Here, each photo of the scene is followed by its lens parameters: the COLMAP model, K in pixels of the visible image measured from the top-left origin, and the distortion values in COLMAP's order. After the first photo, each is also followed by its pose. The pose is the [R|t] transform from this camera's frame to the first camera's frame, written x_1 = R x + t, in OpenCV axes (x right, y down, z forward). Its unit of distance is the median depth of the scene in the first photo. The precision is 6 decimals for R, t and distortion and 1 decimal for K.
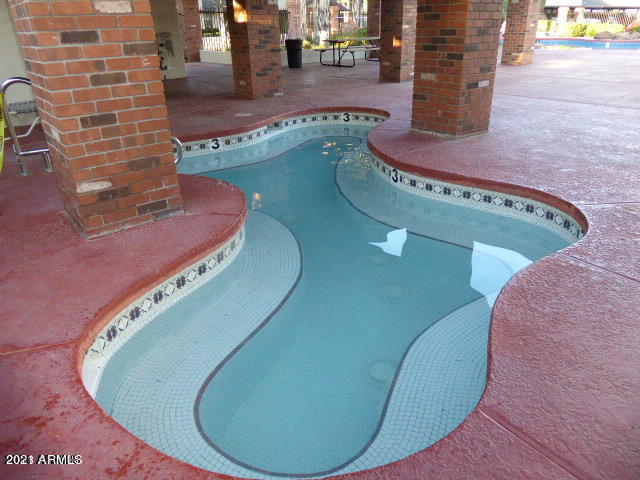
lens RADIAL K [[456.2, 0, 320.6], [0, 456.2, 238.0], [0, 0, 1]] dist [-0.014054, -0.008442]
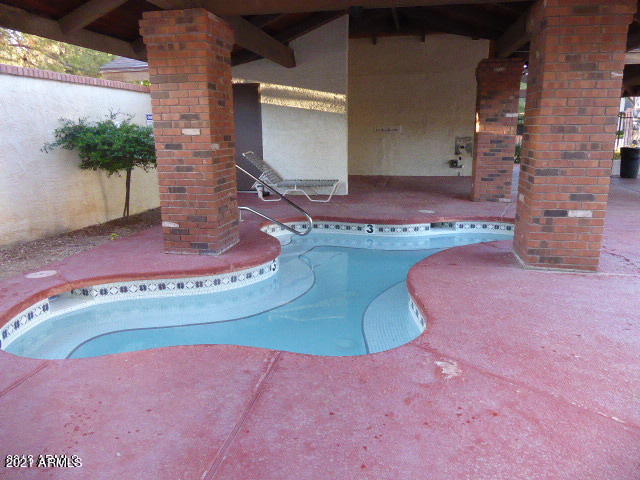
lens RADIAL K [[456.2, 0, 319.7], [0, 456.2, 240.7], [0, 0, 1]] dist [-0.014054, -0.008442]
pose [[0.636218, 0.199057, -0.745388, 0.596104], [-0.333187, 0.942292, -0.032747, -0.093794], [0.695854, 0.269188, 0.665827, 0.114001]]
